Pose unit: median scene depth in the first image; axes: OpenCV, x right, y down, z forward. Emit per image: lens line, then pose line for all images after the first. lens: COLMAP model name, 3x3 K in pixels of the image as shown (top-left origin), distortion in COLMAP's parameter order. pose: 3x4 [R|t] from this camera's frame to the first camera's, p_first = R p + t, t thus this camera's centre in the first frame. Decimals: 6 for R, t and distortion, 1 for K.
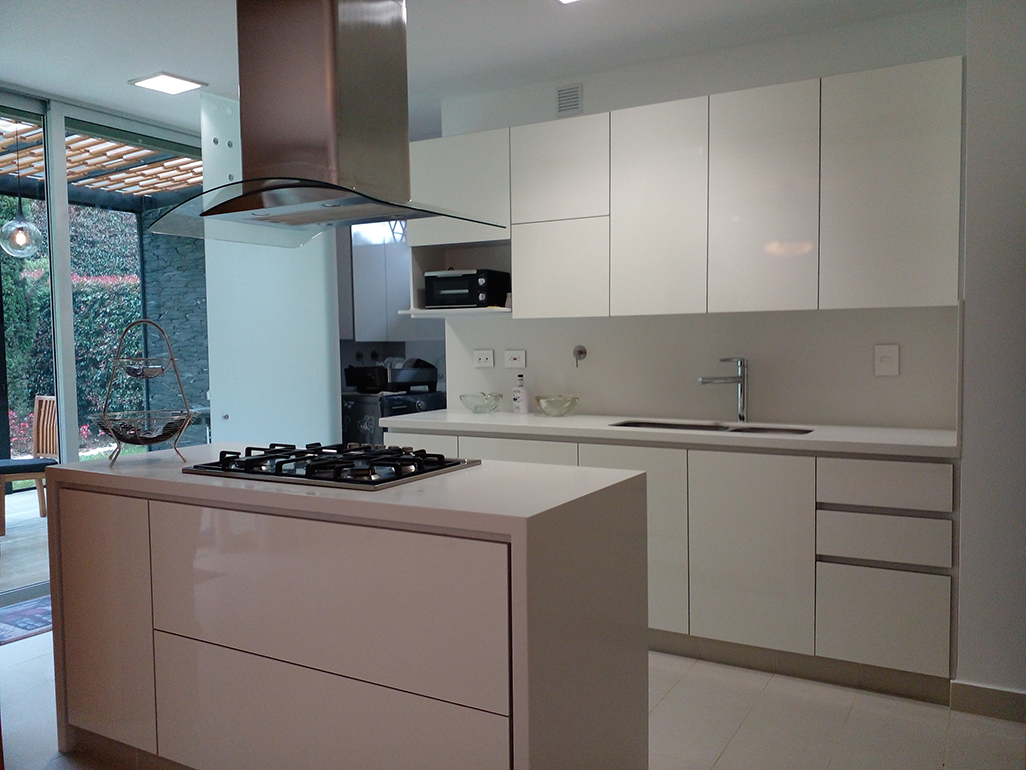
lens RADIAL K [[823.6, 0, 513.0], [0, 823.6, 385.0], [0, 0, 1]] dist [0.077453, -0.130569]
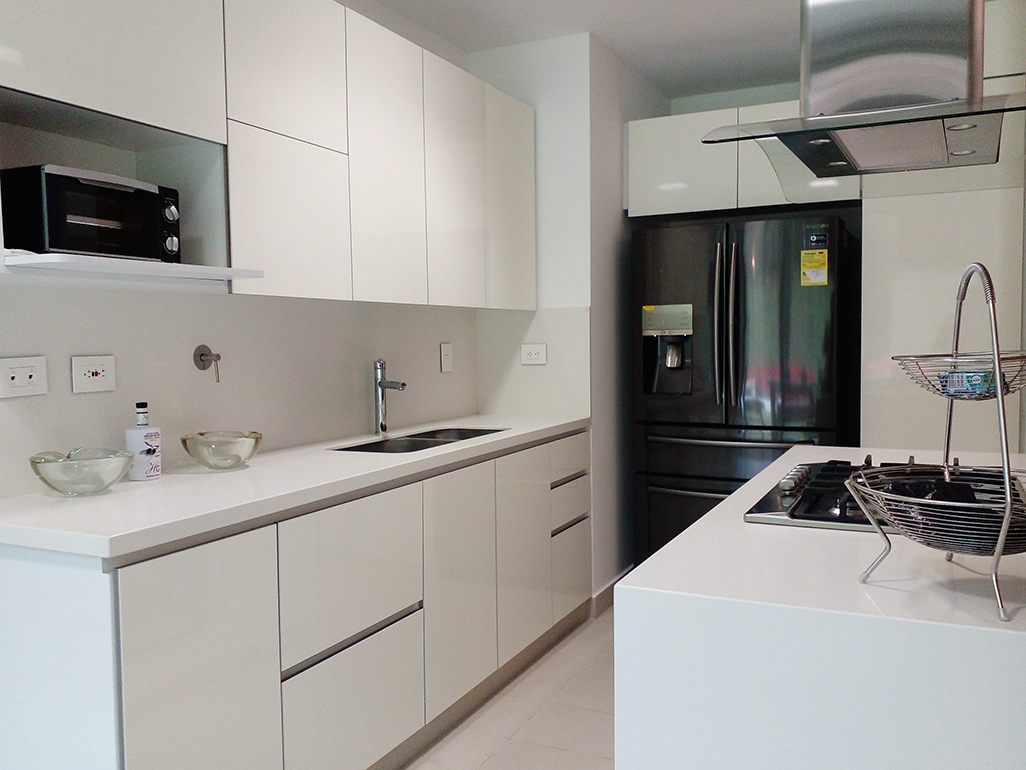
lens RADIAL K [[863.7, 0, 513.0], [0, 863.7, 385.0], [0, 0, 1]] dist [0.196516, -0.503688]
pose [[-0.071502, -0.037938, 0.996719, -0.576180], [0.071696, 0.996496, 0.043073, -0.031376], [-0.994860, 0.074540, -0.068531, 0.840146]]
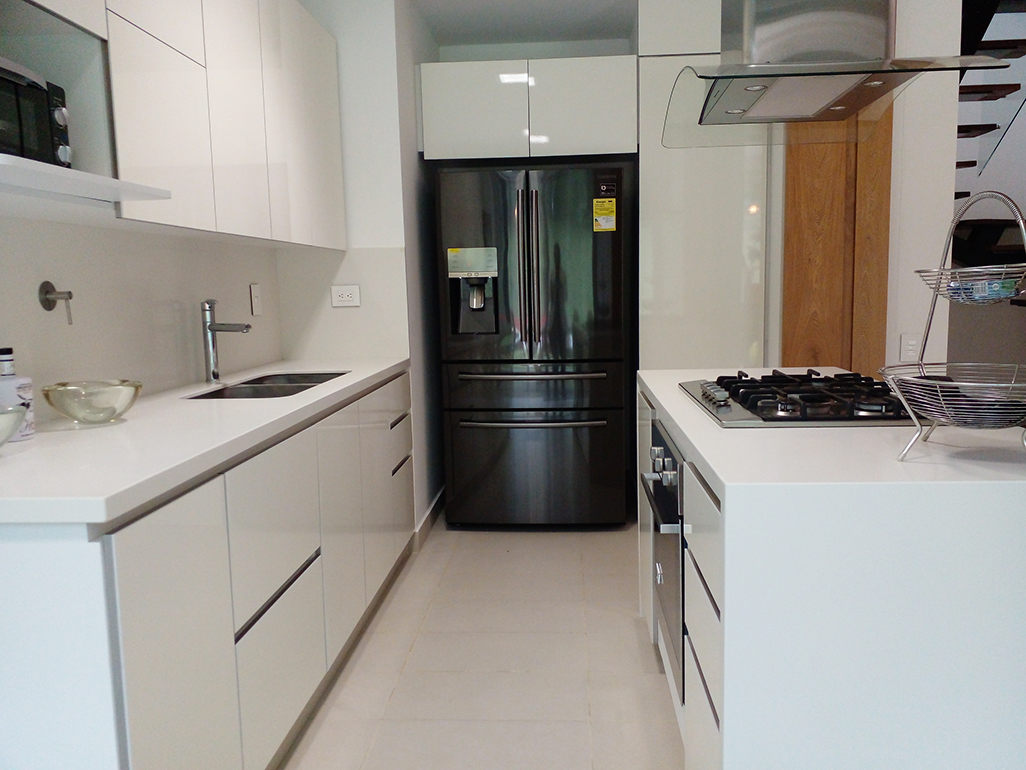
lens RADIAL K [[841.0, 0, 513.0], [0, 841.0, 385.0], [0, 0, 1]] dist [0.110008, -0.137852]
pose [[-0.444601, -0.081009, 0.892058, -0.525763], [0.078993, 0.988476, 0.129134, -0.031155], [-0.892239, 0.127880, -0.433078, 0.999792]]
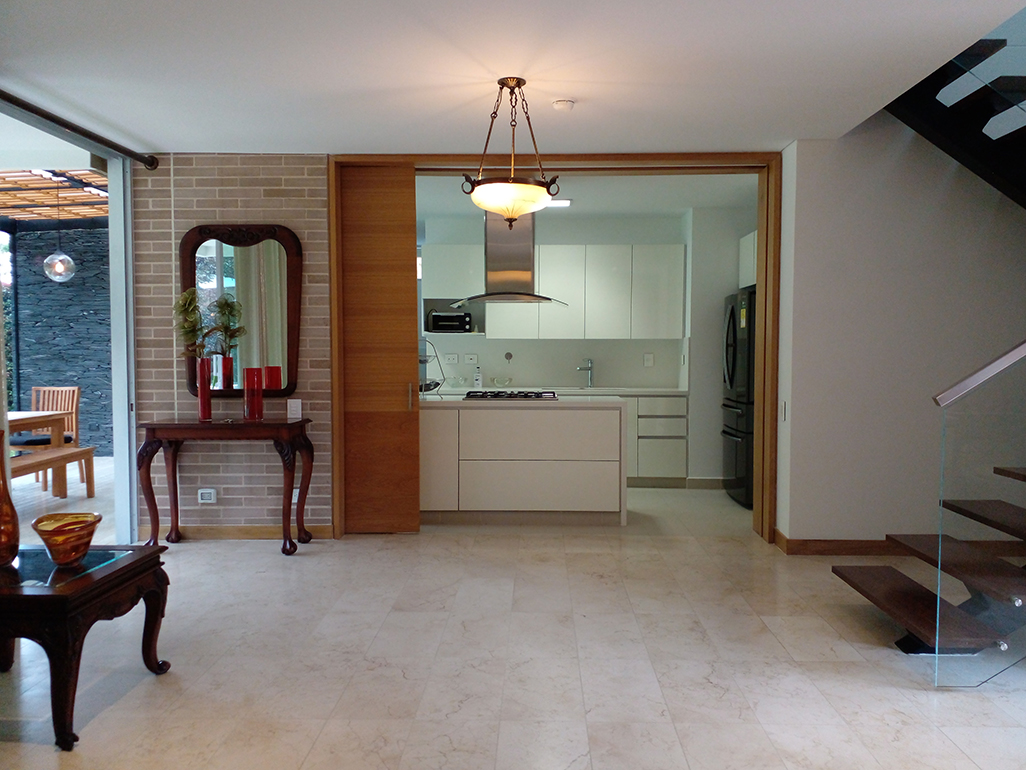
lens RADIAL K [[823.6, 0, 513.0], [0, 823.6, 385.0], [0, 0, 1]] dist [0.077453, -0.130569]
pose [[0.881775, -0.005028, 0.471644, -0.866688], [0.011063, 0.999889, -0.010023, 0.051608], [-0.471541, 0.014056, 0.881732, -0.776686]]
